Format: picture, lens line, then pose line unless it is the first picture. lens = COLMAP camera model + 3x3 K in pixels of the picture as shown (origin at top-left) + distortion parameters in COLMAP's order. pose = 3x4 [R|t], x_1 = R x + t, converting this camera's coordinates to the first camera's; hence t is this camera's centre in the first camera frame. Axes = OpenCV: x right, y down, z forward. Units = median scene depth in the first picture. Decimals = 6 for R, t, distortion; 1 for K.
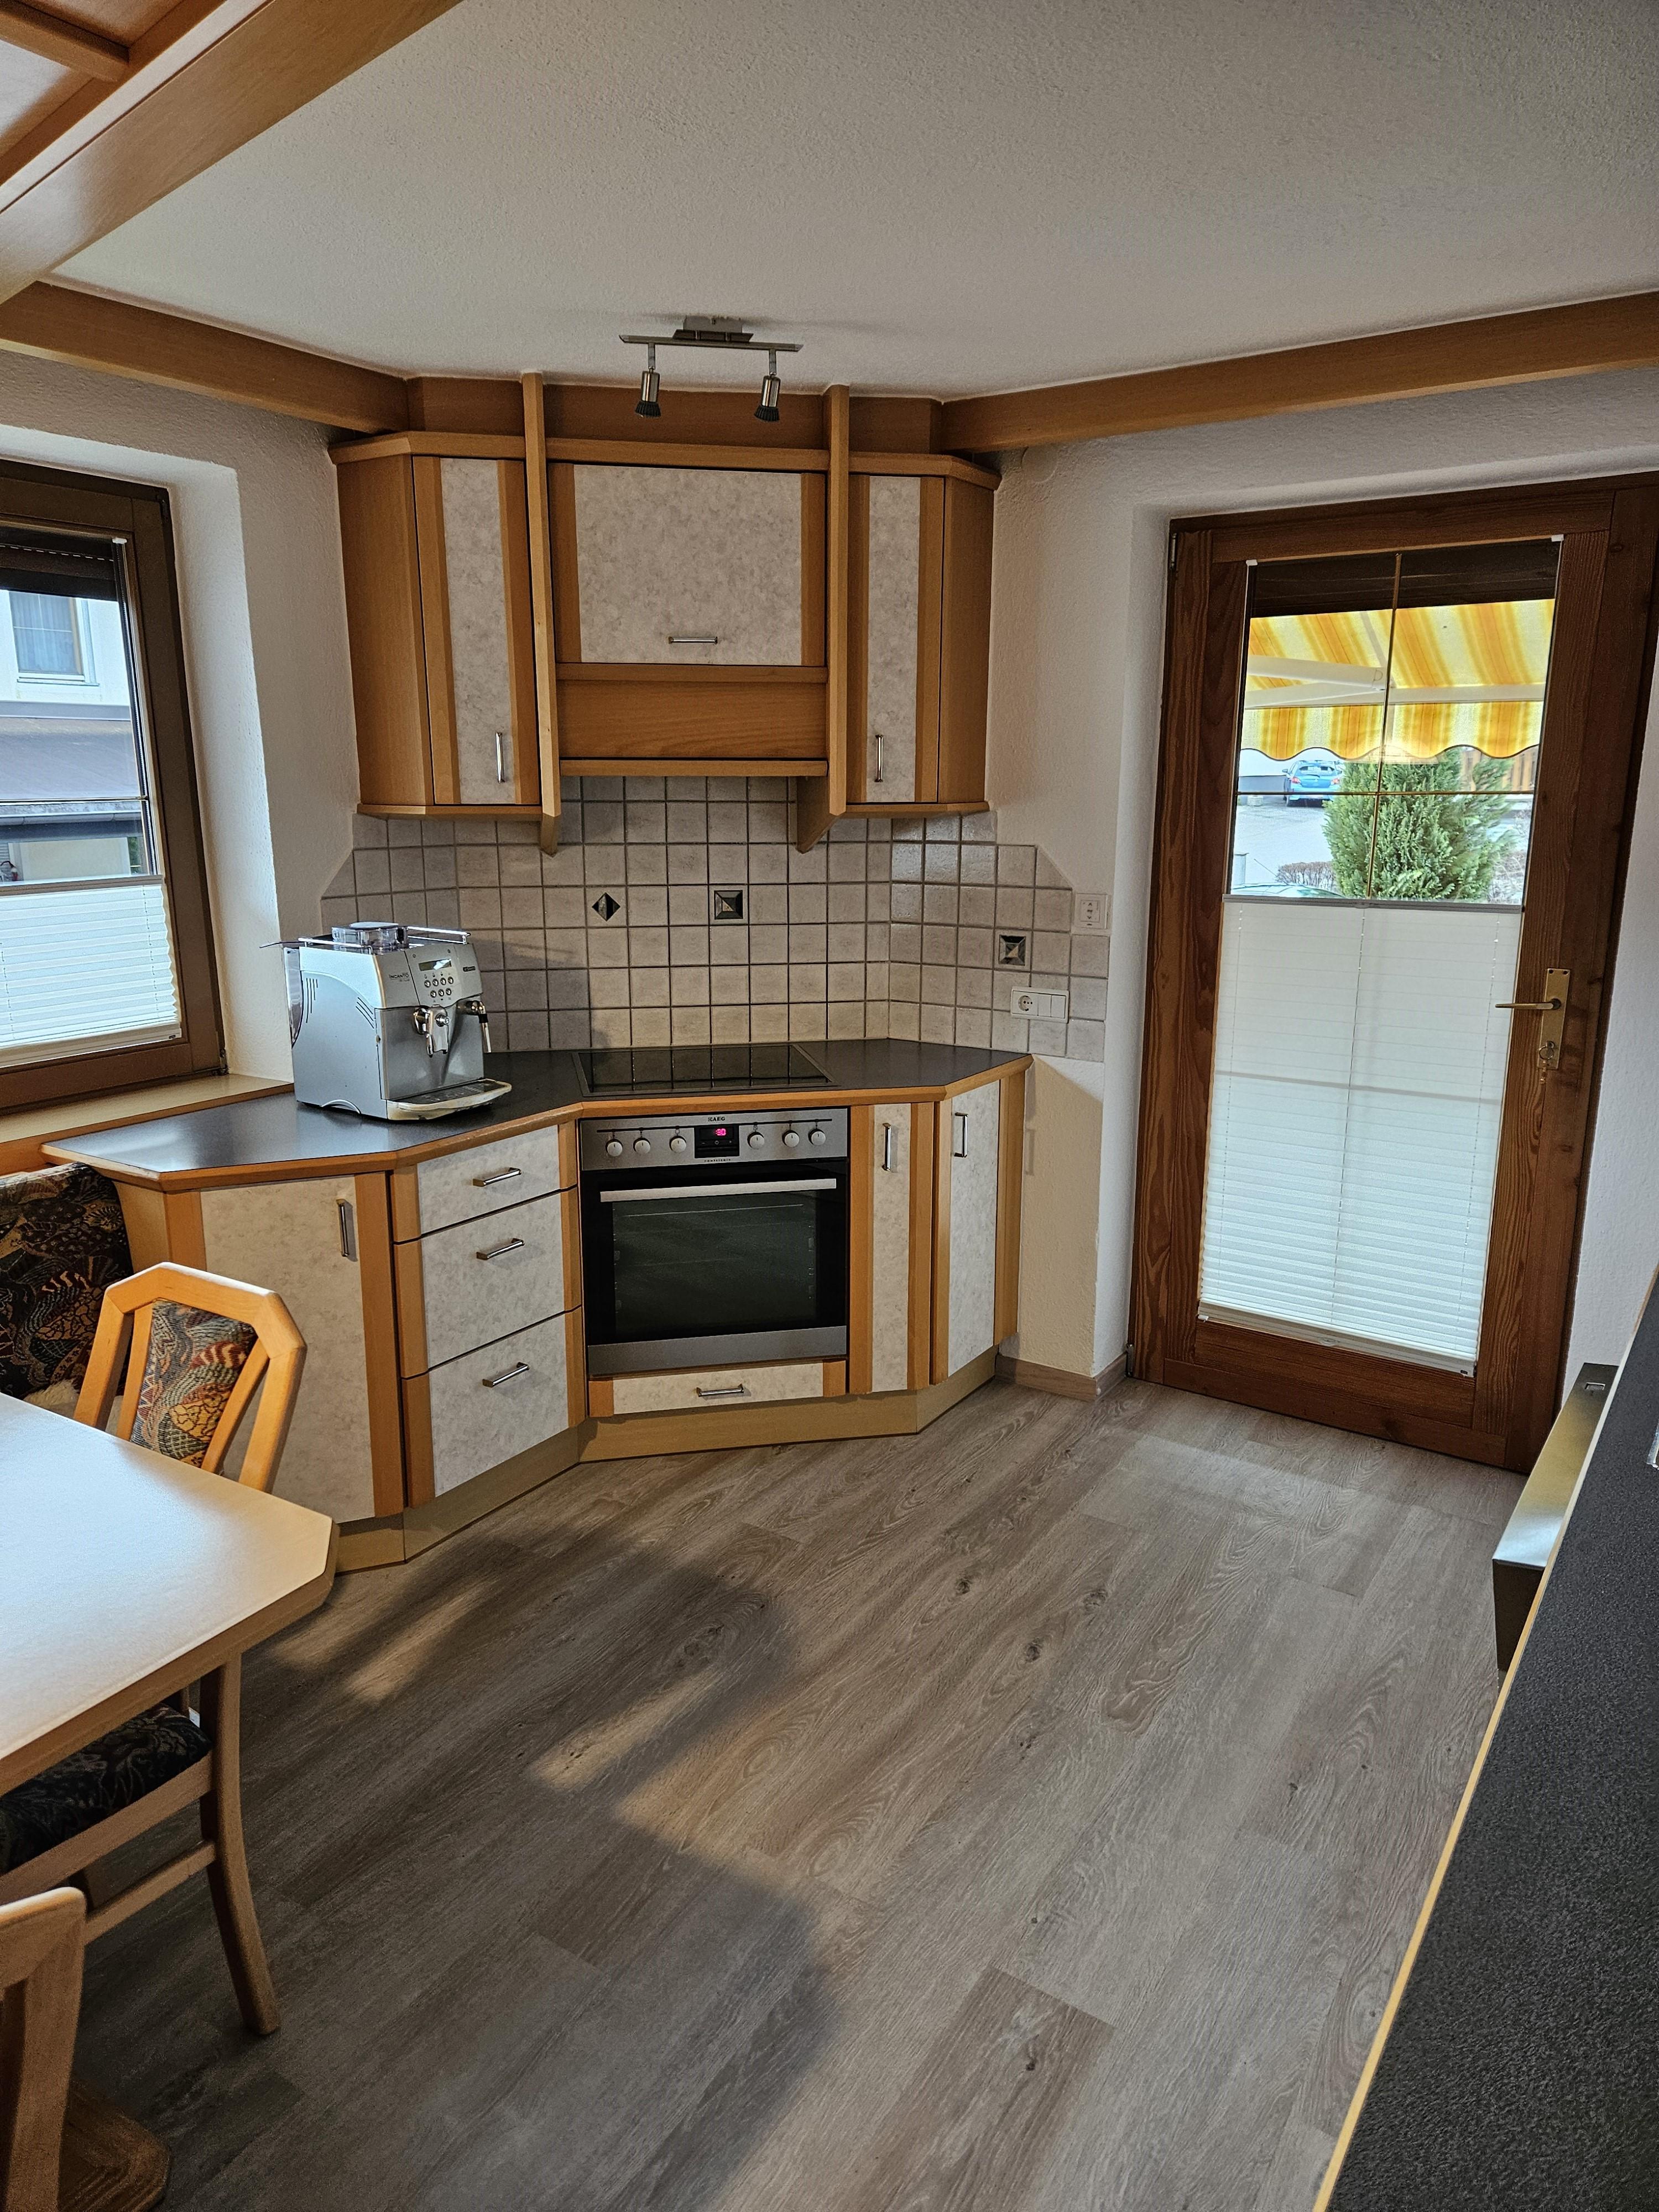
lens RADIAL K [[1487.0, 0, 827.2], [0, 1487.0, 1109.1], [0, 0, 1]] dist [-0.010473, -0.008505]
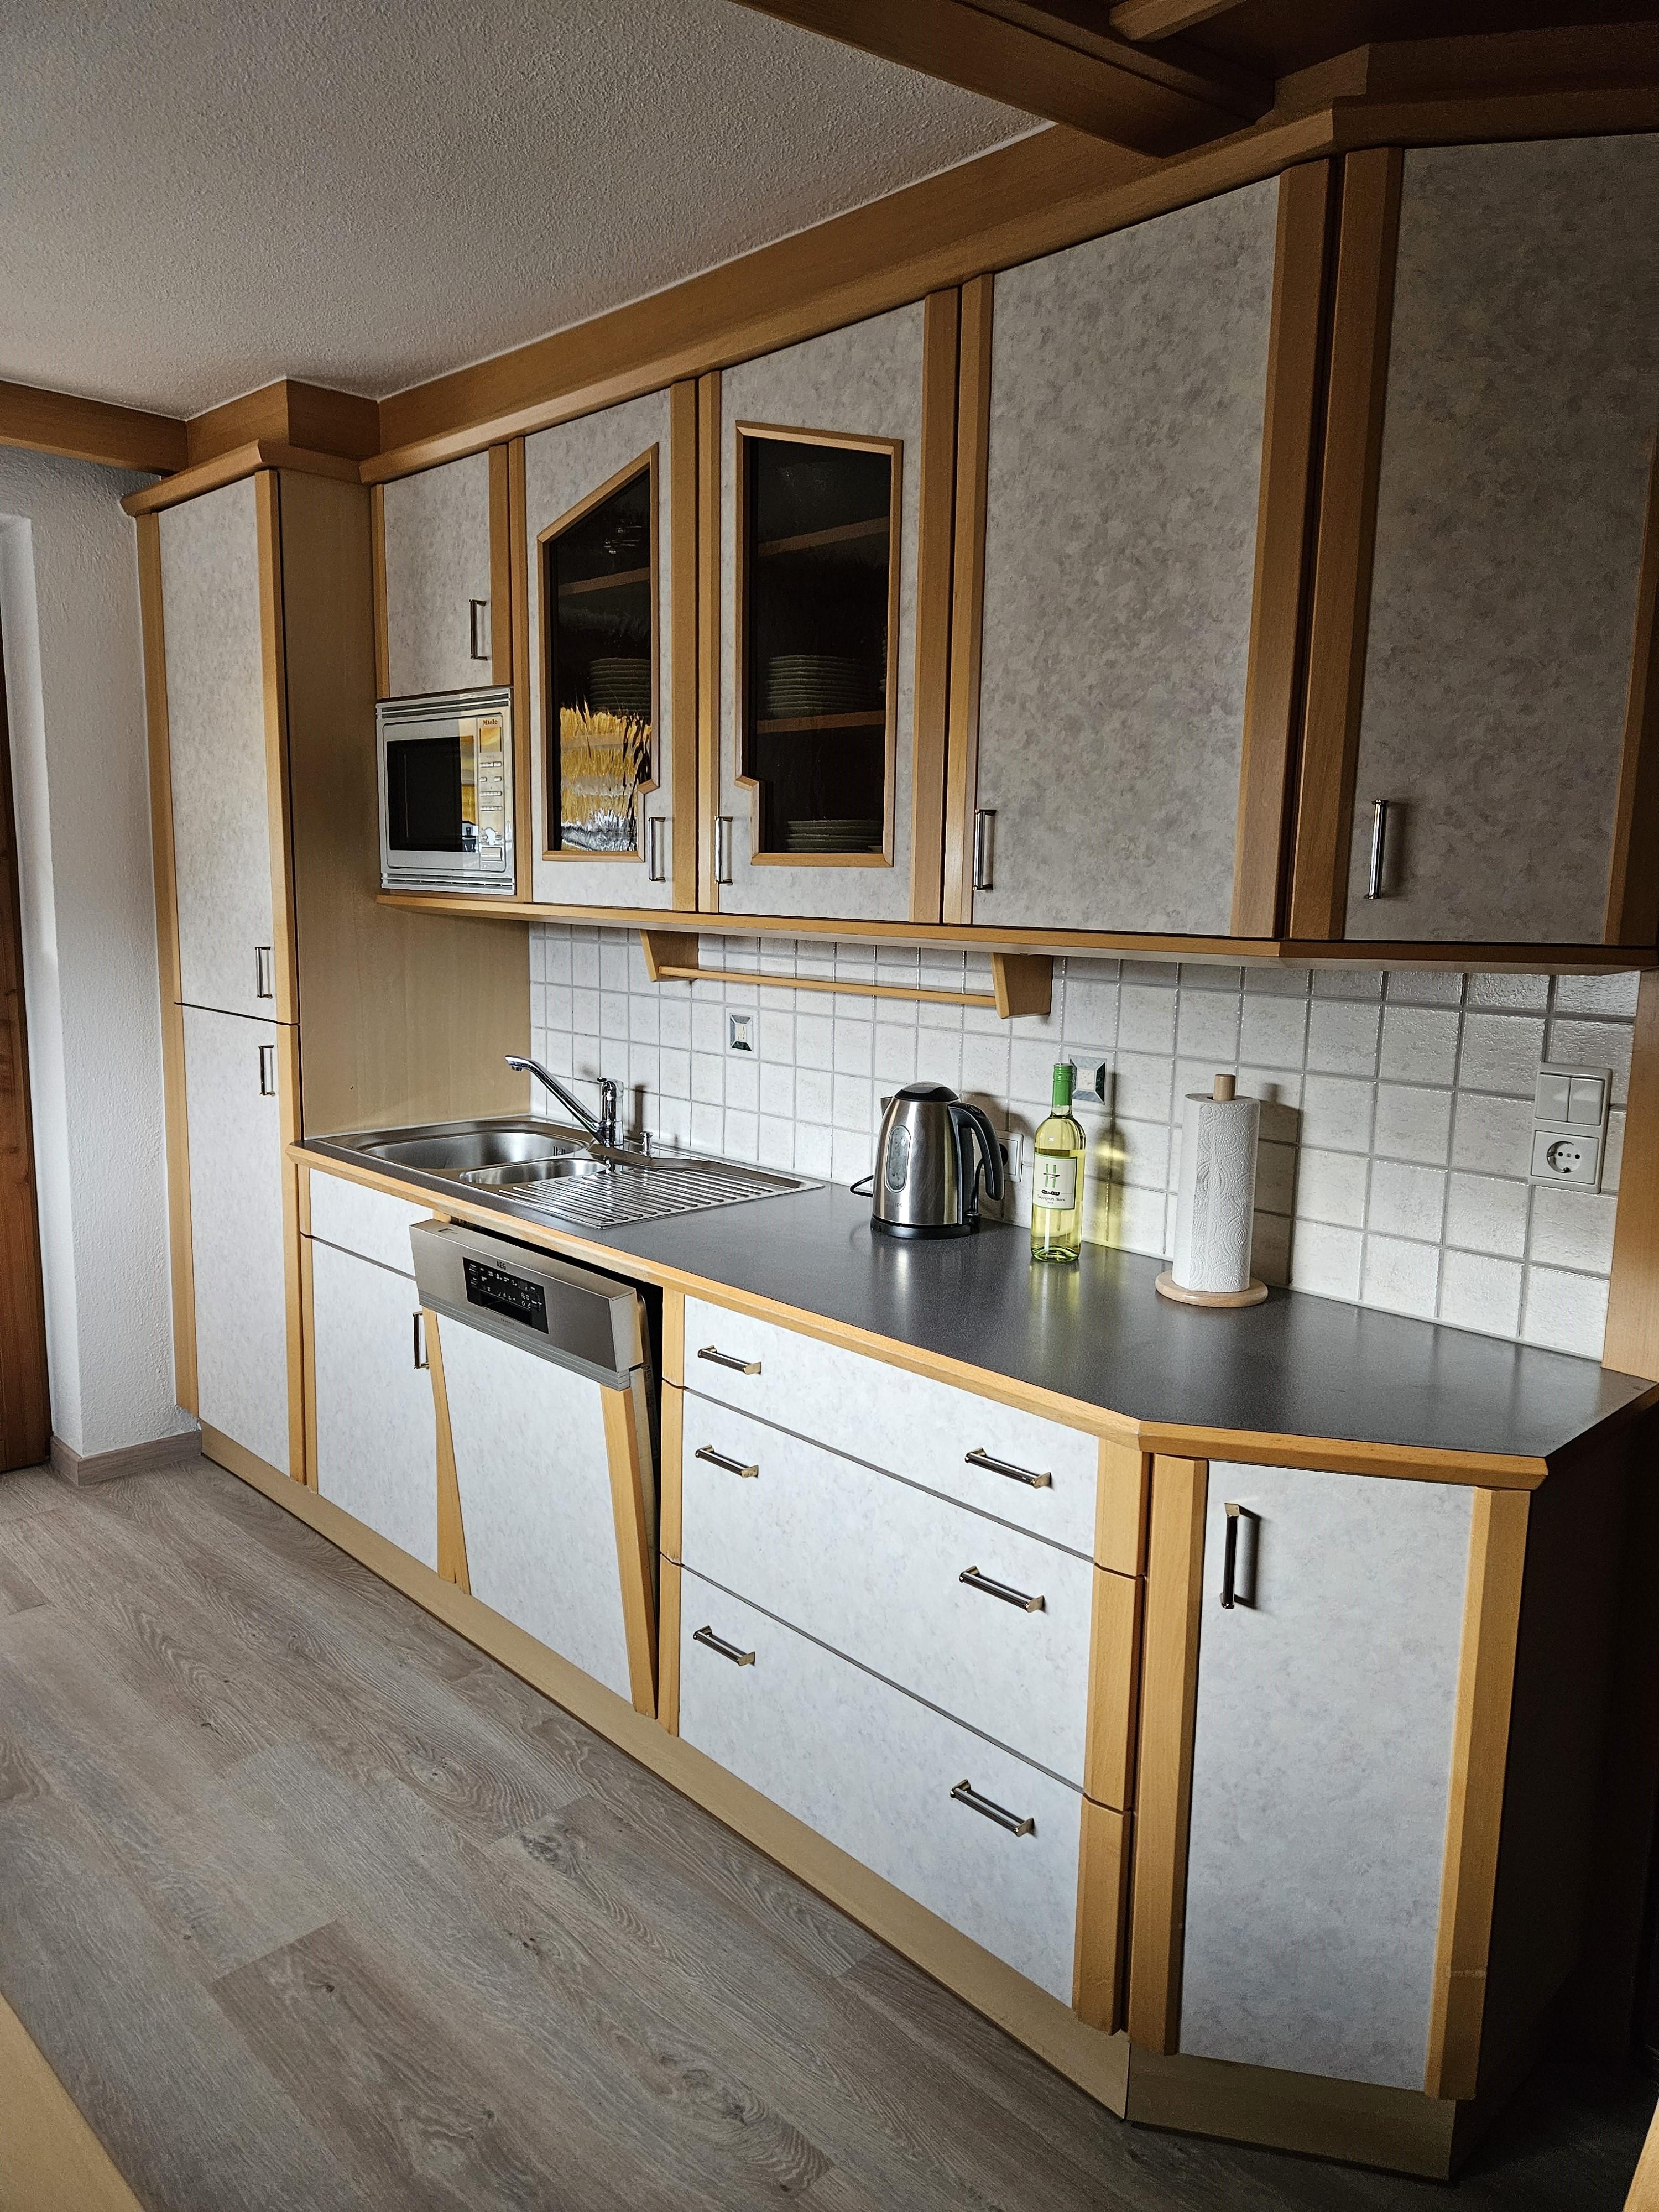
lens RADIAL K [[1487.0, 0, 825.4], [0, 1487.0, 1099.4], [0, 0, 1]] dist [-0.010473, -0.008505]
pose [[0.202381, -0.159628, 0.966209, -0.665043], [0.211096, 0.970542, 0.116128, -0.015780], [-0.956285, 0.180461, 0.230116, 0.285085]]
